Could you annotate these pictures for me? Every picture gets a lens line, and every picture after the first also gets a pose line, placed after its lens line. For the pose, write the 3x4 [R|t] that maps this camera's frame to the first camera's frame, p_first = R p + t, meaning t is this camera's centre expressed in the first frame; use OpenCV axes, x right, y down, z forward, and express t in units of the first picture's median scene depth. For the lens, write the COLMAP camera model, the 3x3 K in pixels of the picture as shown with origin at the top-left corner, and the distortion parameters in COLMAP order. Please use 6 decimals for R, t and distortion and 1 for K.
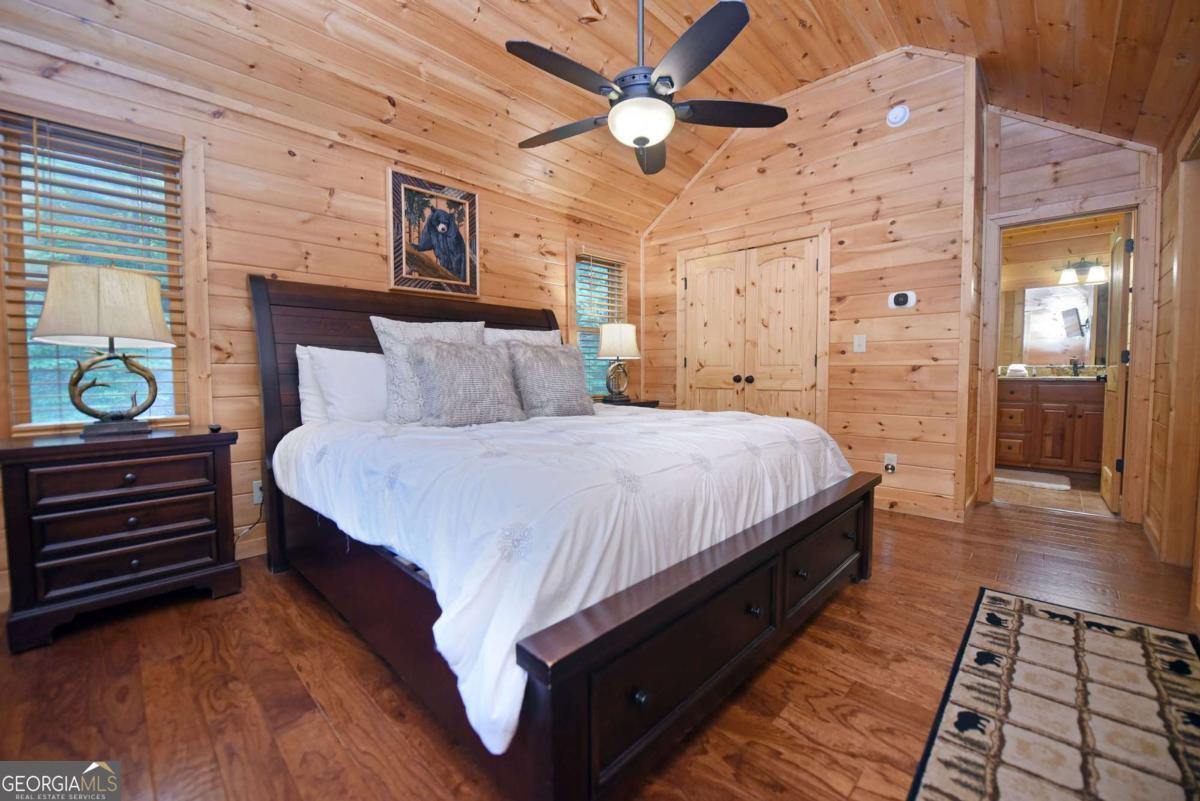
lens RADIAL K [[484.6, 0, 609.5], [0, 484.6, 389.1], [0, 0, 1]] dist [-0.012930, -0.002051]
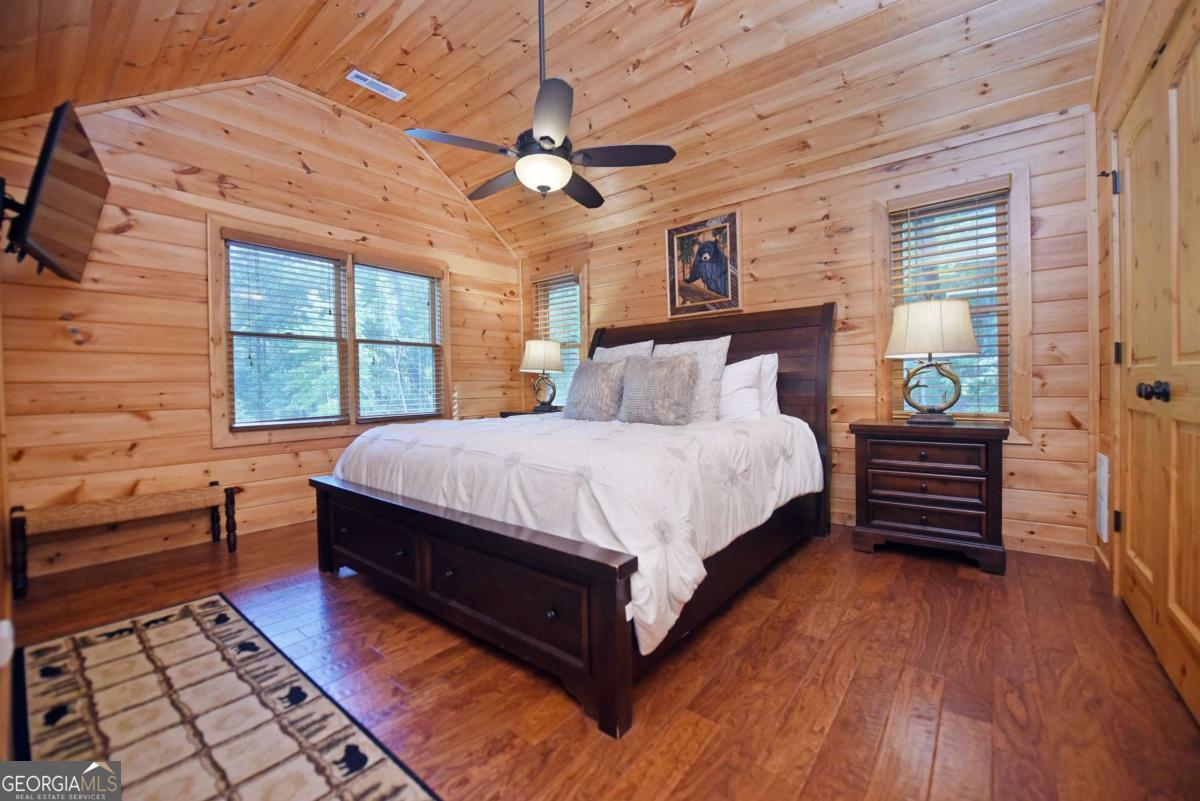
lens RADIAL K [[484.6, 0, 612.2], [0, 484.6, 392.3], [0, 0, 1]] dist [-0.012930, -0.002051]
pose [[0.081538, 0.021166, -0.996445, 0.873937], [-0.016521, 0.999666, 0.019882, -0.029568], [0.996533, 0.014841, 0.081860, 0.743385]]
